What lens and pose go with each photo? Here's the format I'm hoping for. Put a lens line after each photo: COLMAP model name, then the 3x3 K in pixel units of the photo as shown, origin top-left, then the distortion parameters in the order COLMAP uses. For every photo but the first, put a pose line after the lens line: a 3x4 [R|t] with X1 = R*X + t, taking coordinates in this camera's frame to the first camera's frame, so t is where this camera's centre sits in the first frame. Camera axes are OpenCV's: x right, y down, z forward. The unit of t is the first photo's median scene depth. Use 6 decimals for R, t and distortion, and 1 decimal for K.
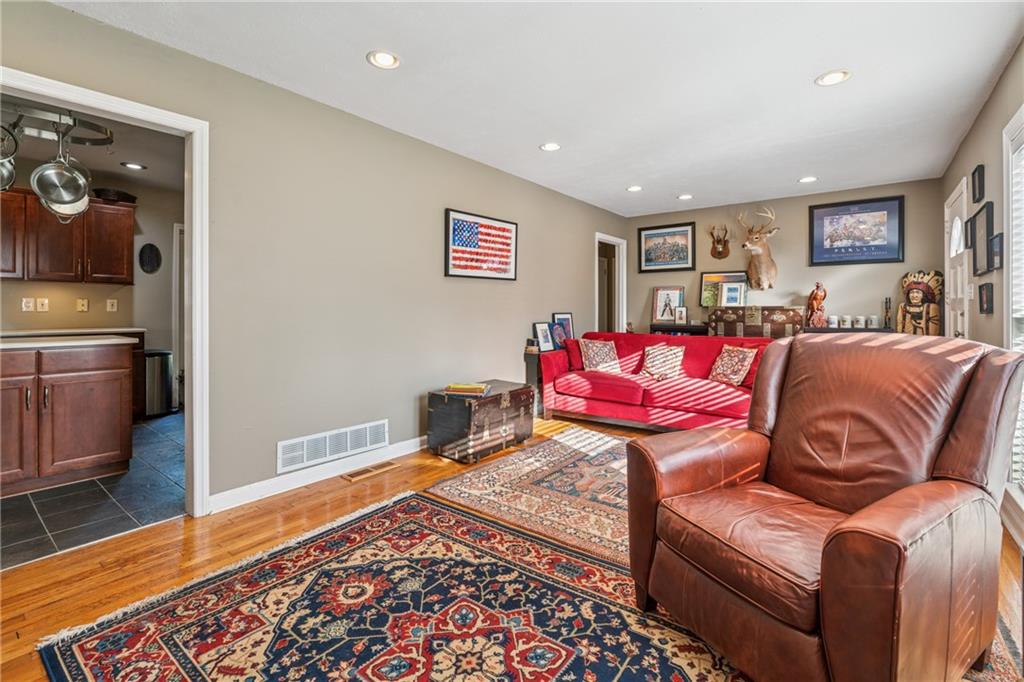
lens RADIAL K [[461.9, 0, 514.6], [0, 461.9, 307.5], [0, 0, 1]] dist [-0.004134, 0.000046]
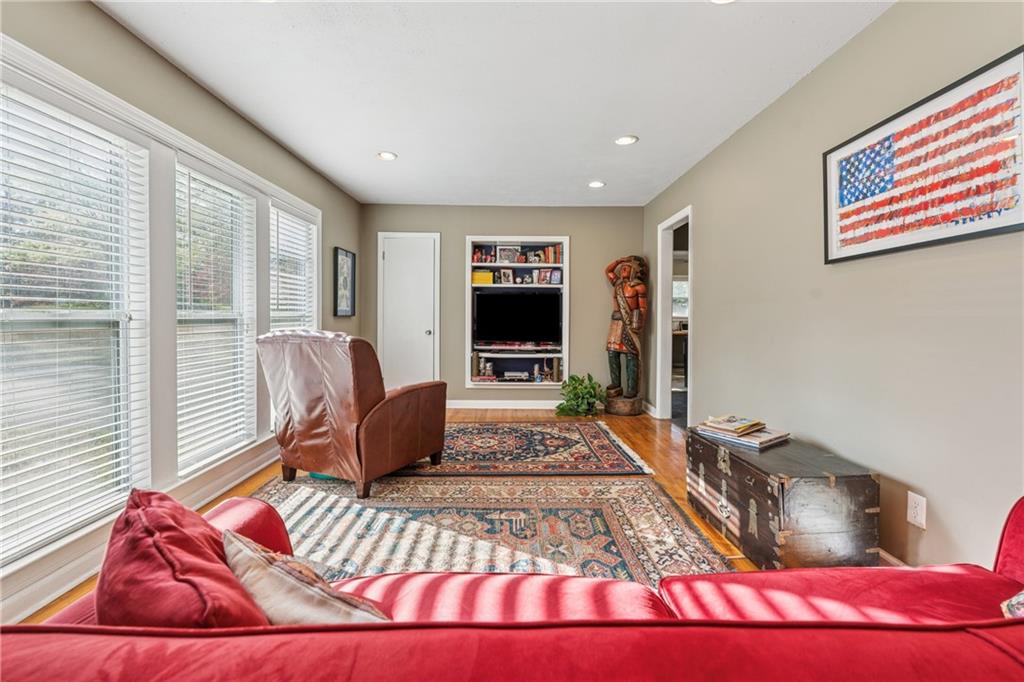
lens RADIAL K [[458.0, 0, 509.1], [0, 458.0, 315.4], [0, 0, 1]] dist [-0.008783, -0.000027]
pose [[-0.789112, -0.002120, -0.614245, 0.536809], [-0.001095, 0.999997, -0.002044, 0.002153], [0.614248, -0.000940, -0.789112, 1.177465]]
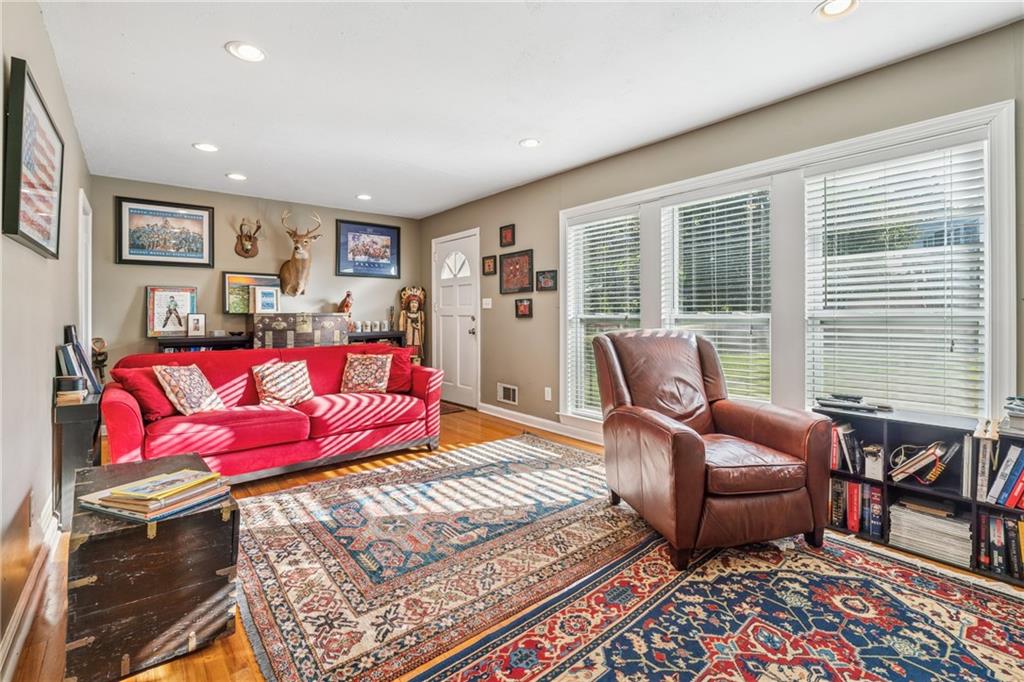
lens RADIAL K [[458.0, 0, 509.1], [0, 458.0, 315.4], [0, 0, 1]] dist [-0.008783, -0.000027]
pose [[0.224535, -0.004774, 0.974454, -0.404498], [0.002774, 0.999987, 0.004260, -0.000693], [-0.974462, 0.001747, 0.224545, 0.493754]]
